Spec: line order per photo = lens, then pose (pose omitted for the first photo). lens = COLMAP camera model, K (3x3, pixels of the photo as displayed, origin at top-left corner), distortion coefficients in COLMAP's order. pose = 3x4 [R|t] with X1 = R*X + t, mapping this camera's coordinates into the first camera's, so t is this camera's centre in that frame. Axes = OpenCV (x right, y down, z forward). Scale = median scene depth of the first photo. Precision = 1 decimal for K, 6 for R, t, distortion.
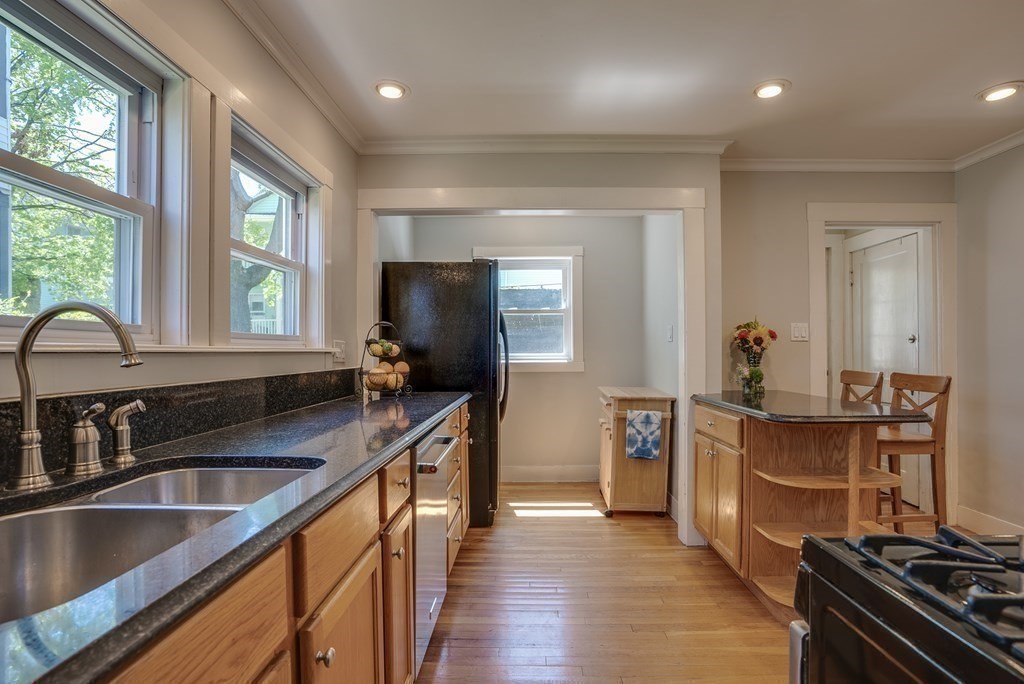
lens RADIAL K [[505.8, 0, 534.0], [0, 505.8, 347.2], [0, 0, 1]] dist [-0.033027, 0.001933]
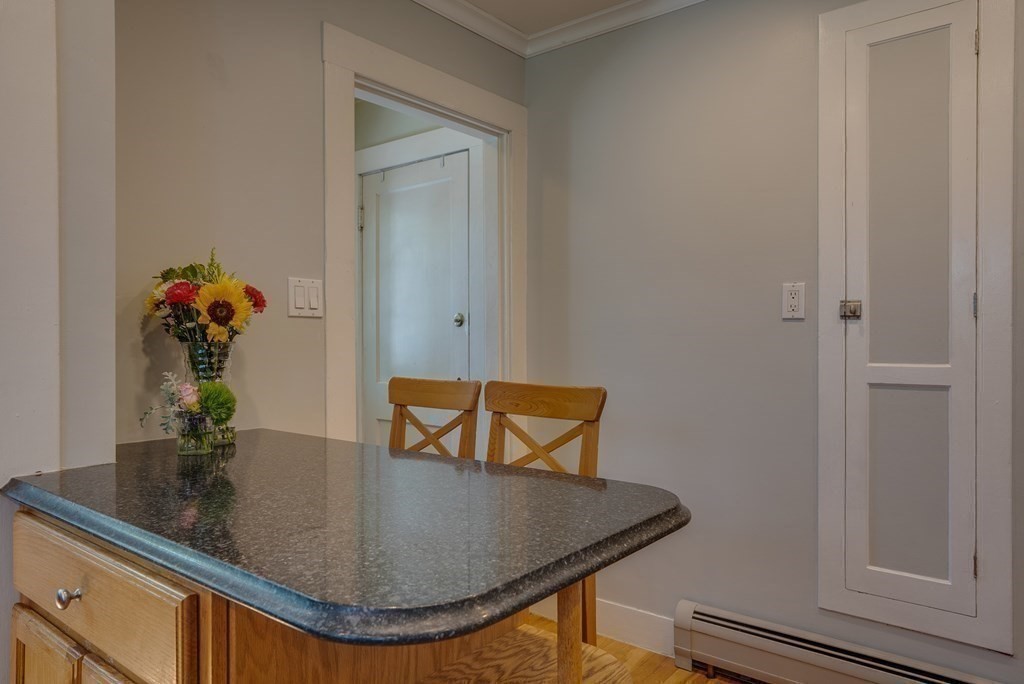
lens RADIAL K [[669.3, 0, 505.4], [0, 669.3, 335.8], [0, 0, 1]] dist [0.006515, -0.000212]
pose [[0.643288, 0.006889, 0.765593, 0.193972], [-0.005739, 0.999975, -0.004176, 0.006663], [-0.765603, -0.001708, 0.643312, 0.503907]]
